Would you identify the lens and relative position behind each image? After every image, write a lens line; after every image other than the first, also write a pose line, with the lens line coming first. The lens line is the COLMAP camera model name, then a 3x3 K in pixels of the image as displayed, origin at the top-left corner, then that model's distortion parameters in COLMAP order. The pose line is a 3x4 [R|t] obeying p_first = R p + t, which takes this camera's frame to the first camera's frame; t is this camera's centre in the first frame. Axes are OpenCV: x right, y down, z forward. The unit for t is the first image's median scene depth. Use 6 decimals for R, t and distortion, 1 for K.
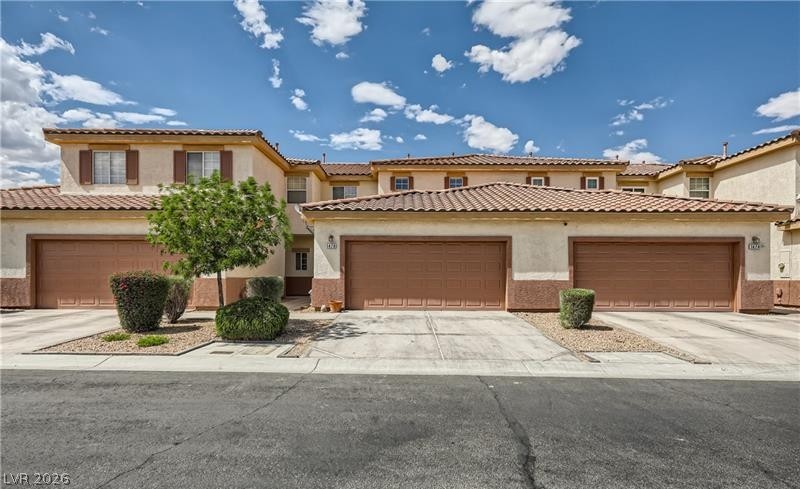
lens RADIAL K [[444.7, 0, 397.3], [0, 444.7, 276.5], [0, 0, 1]] dist [0.015971, -0.000372]
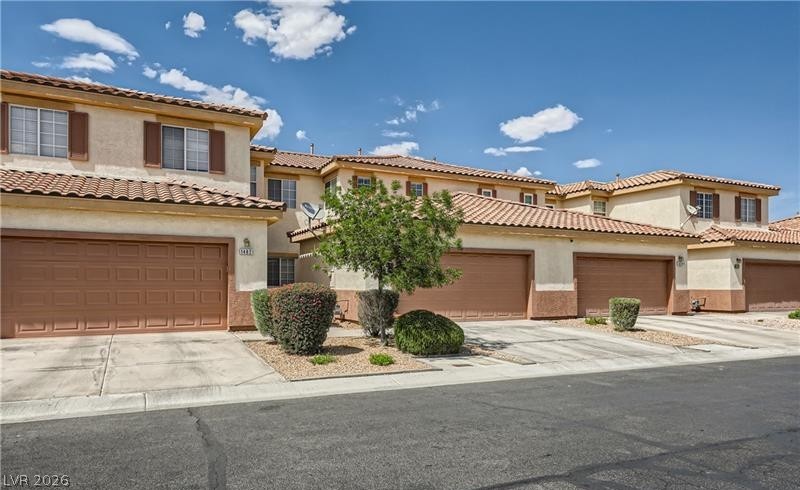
lens RADIAL K [[540.4, 0, 399.1], [0, 540.4, 291.3], [0, 0, 1]] dist [-0.035332, 0.075906]
pose [[0.888946, -0.006546, 0.457964, -0.534524], [0.002998, 0.999960, 0.008474, -0.002445], [-0.458001, -0.006160, 0.888930, -0.000594]]
